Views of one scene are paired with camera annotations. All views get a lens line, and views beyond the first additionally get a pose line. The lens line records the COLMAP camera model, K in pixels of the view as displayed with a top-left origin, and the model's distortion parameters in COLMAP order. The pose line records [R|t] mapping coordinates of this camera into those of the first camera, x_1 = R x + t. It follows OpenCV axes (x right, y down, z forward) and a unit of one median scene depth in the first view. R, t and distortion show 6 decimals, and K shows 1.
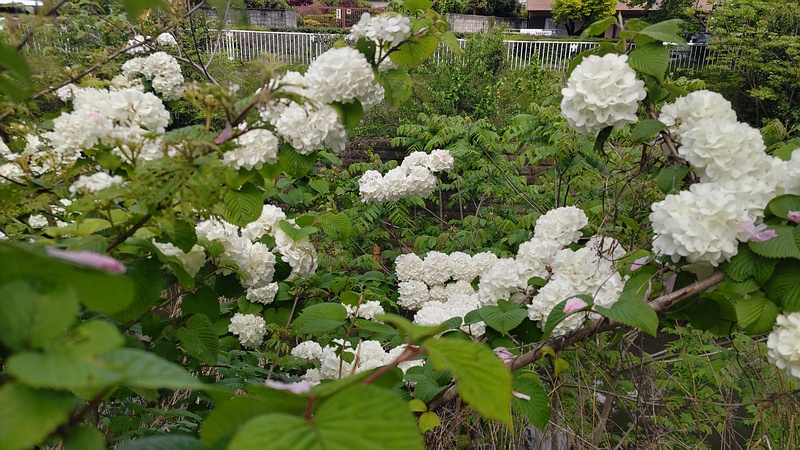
lens RADIAL K [[567.6, 0, 400.0], [0, 567.6, 225.0], [0, 0, 1]] dist [0.080725, -0.111932]
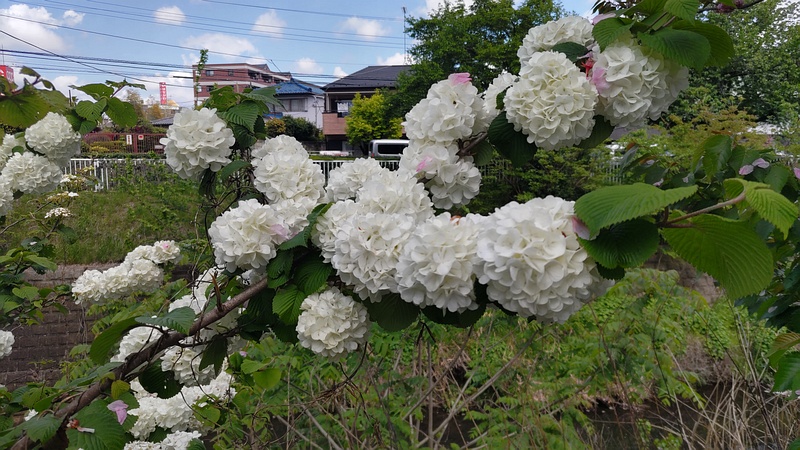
lens RADIAL K [[567.6, 0, 400.0], [0, 567.6, 225.0], [0, 0, 1]] dist [0.080725, -0.111932]
pose [[0.949624, -0.066169, 0.306327, 0.146374], [0.127626, 0.974384, -0.185170, 0.070374], [-0.286228, 0.214937, 0.933743, -0.039280]]
